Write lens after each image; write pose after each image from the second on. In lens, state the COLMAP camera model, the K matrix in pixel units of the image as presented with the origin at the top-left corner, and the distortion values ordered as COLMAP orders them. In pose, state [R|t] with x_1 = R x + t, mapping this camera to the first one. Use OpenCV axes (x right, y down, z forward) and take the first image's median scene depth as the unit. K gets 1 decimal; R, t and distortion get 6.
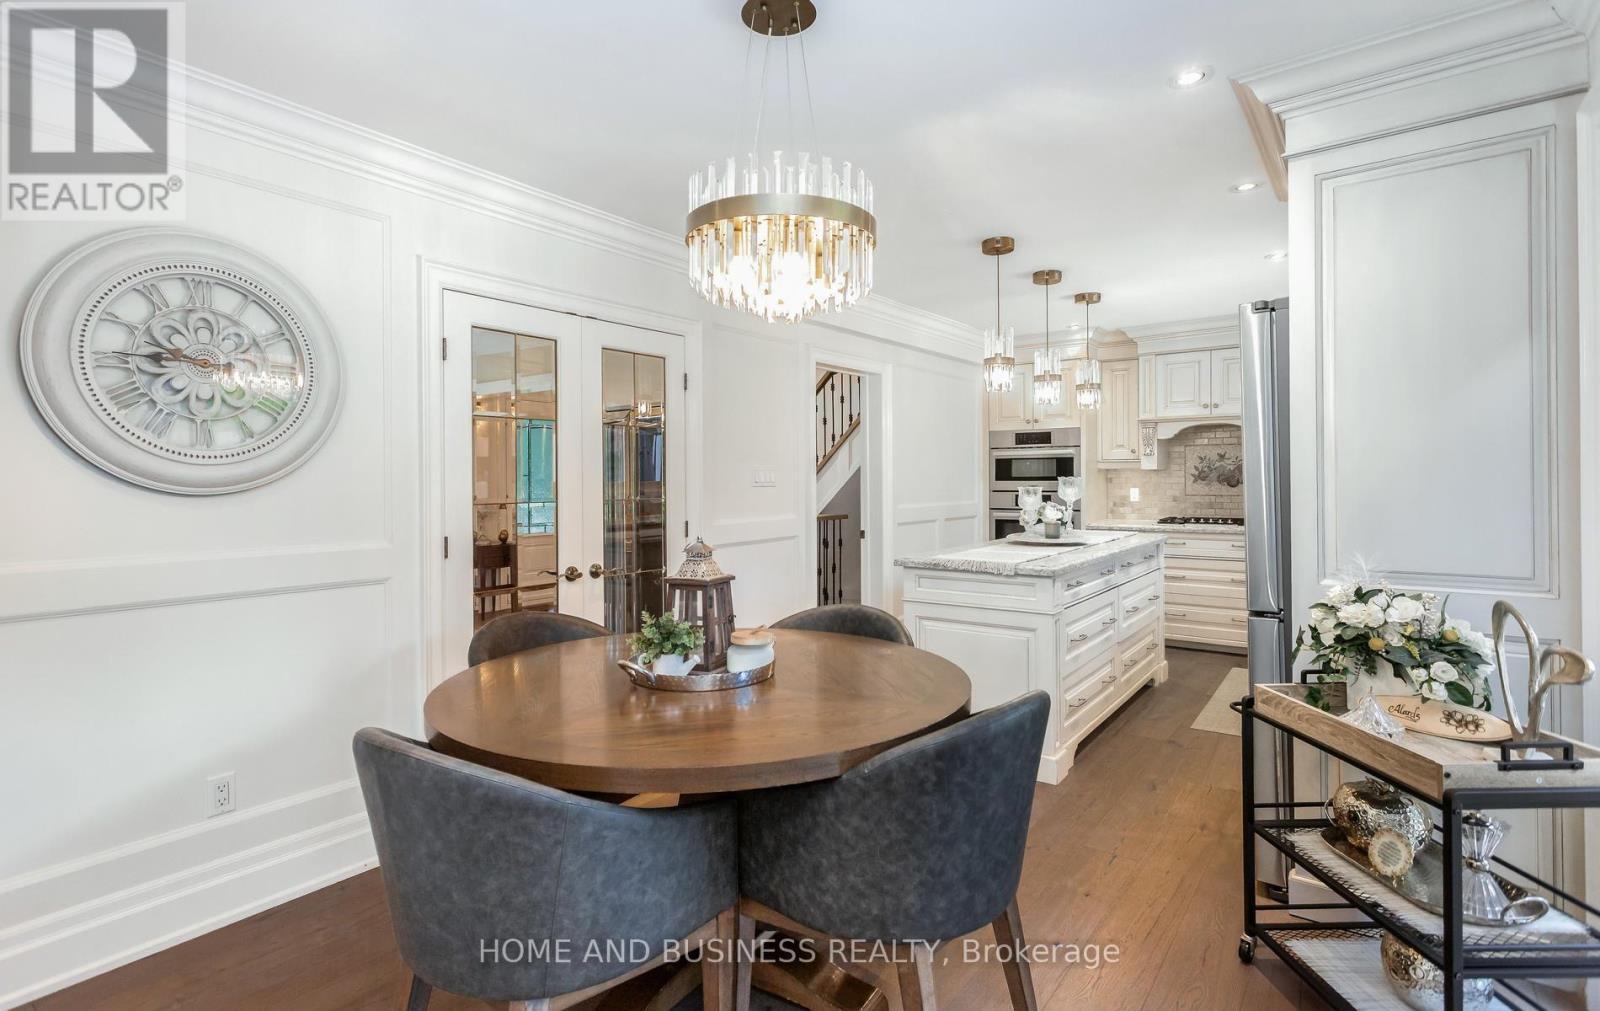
lens RADIAL K [[780.5, 0, 802.8], [0, 780.5, 476.1], [0, 0, 1]] dist [-0.000967, -0.000127]
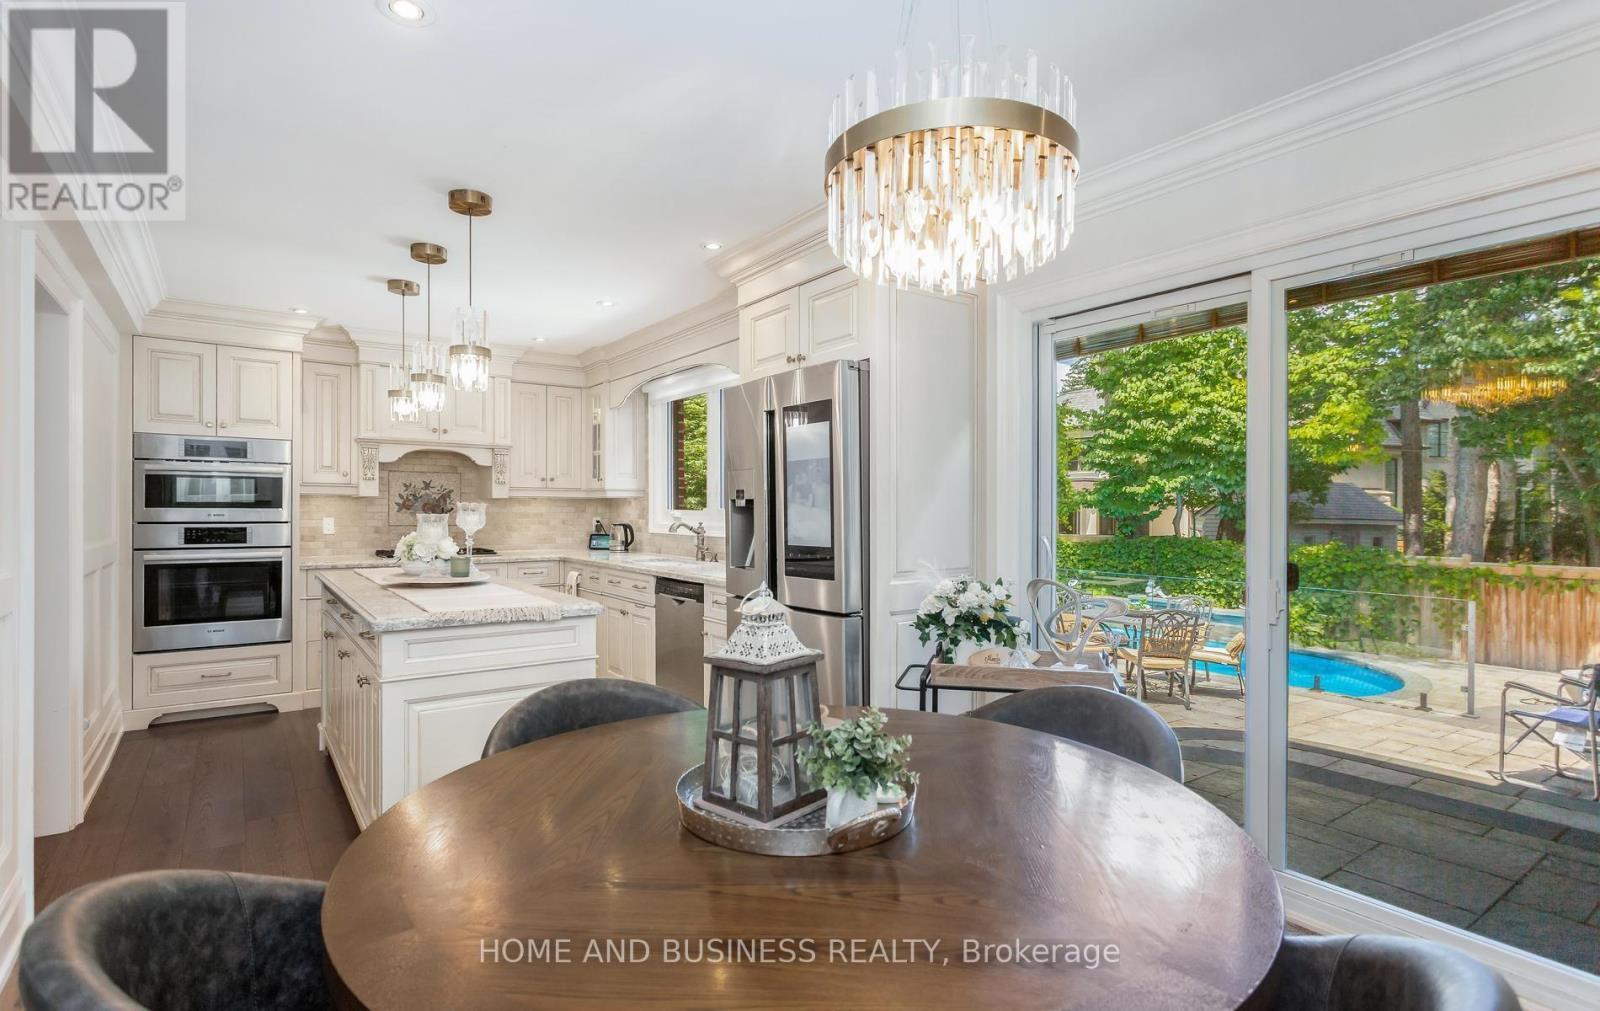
lens RADIAL K [[780.5, 0, 799.4], [0, 780.5, 513.7], [0, 0, 1]] dist [-0.000967, -0.000127]
pose [[0.295589, 0.003985, 0.955307, -0.244068], [-0.008274, 0.999964, -0.001611, 0.008425], [-0.955279, -0.007428, 0.295612, 0.285156]]
